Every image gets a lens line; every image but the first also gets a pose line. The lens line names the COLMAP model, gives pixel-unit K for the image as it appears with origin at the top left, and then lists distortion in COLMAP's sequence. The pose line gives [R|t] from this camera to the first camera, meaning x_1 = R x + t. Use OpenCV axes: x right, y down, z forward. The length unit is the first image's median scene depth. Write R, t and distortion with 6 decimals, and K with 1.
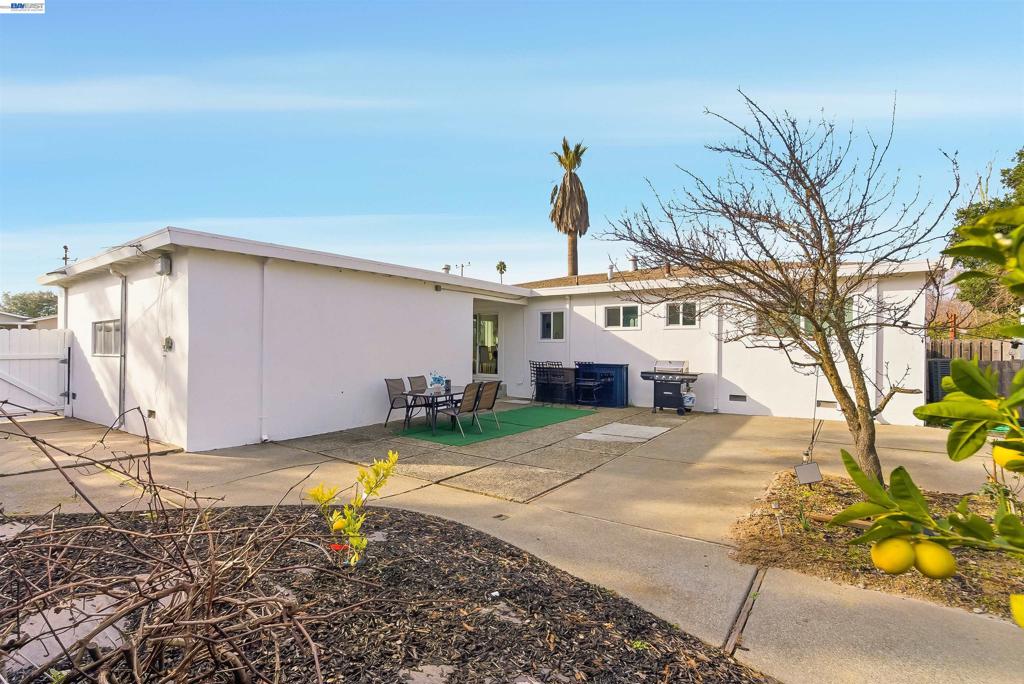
lens RADIAL K [[473.1, 0, 514.0], [0, 473.1, 347.5], [0, 0, 1]] dist [0.003317, -0.000272]
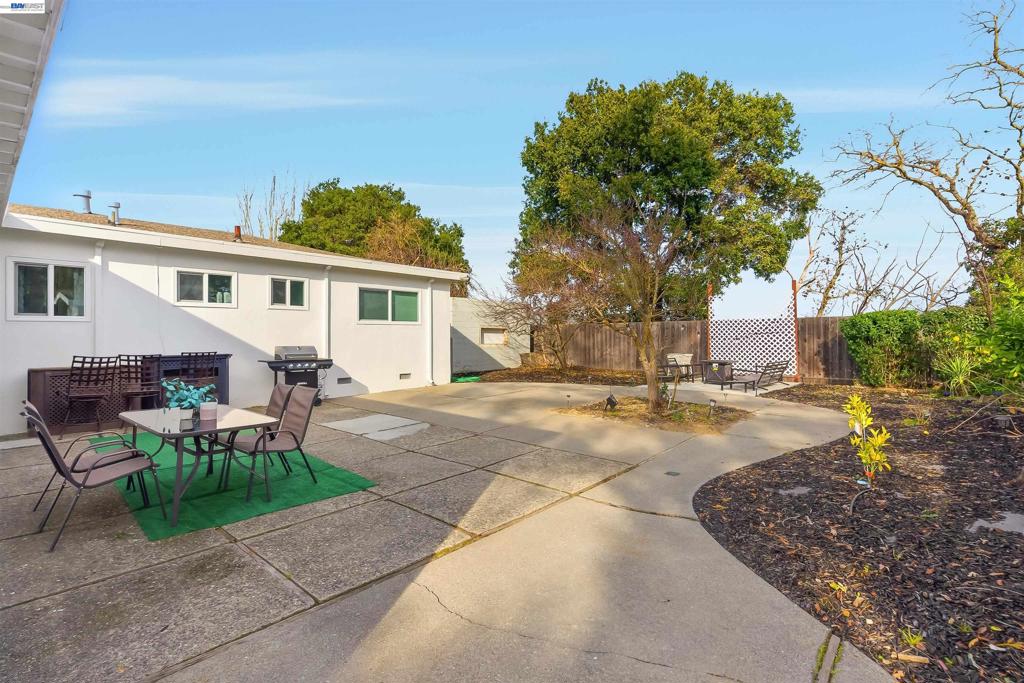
lens RADIAL K [[469.9, 0, 512.1], [0, 469.9, 331.1], [0, 0, 1]] dist [0.001803, -0.000531]
pose [[0.105108, 0.000066, 0.994461, -0.402925], [0.004605, 0.999989, -0.000553, 0.002396], [-0.994450, 0.004638, 0.105107, 0.447175]]
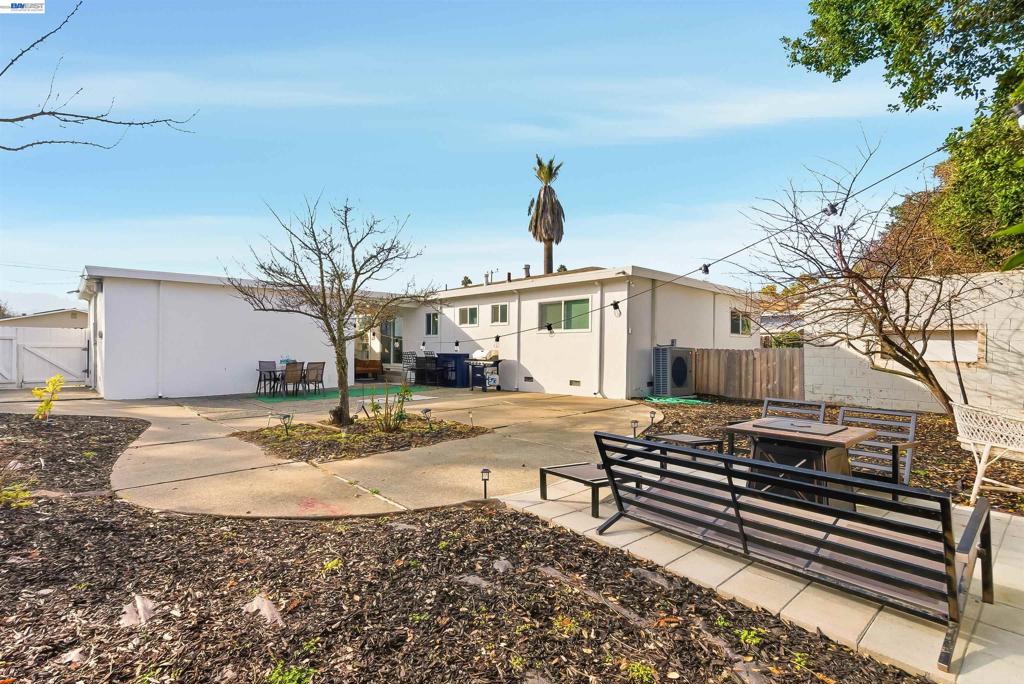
lens RADIAL K [[473.1, 0, 514.0], [0, 473.1, 347.5], [0, 0, 1]] dist [0.003317, -0.000272]
pose [[0.983254, 0.000322, -0.182243, 0.546146], [-0.001348, 0.999984, -0.005506, 0.023346], [0.182238, 0.005659, 0.983238, -0.200000]]
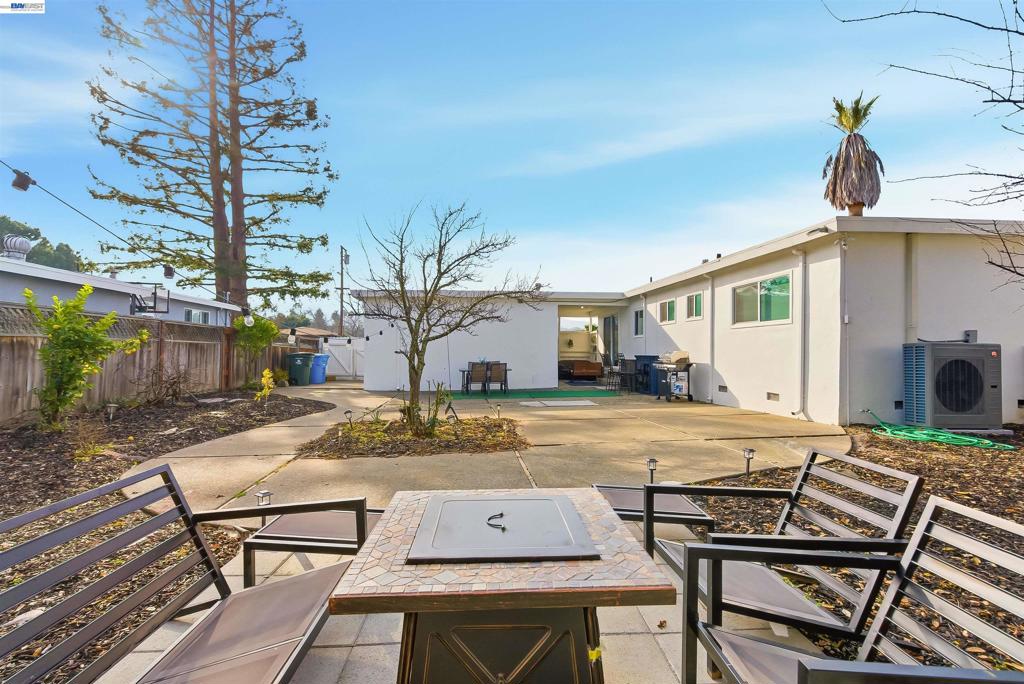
lens RADIAL K [[473.1, 0, 514.0], [0, 473.1, 347.5], [0, 0, 1]] dist [0.003317, -0.000272]
pose [[0.668997, -0.010360, -0.743193, 0.748134], [-0.000106, 0.999902, -0.014033, 0.029108], [0.743265, 0.009467, 0.668930, 0.029661]]
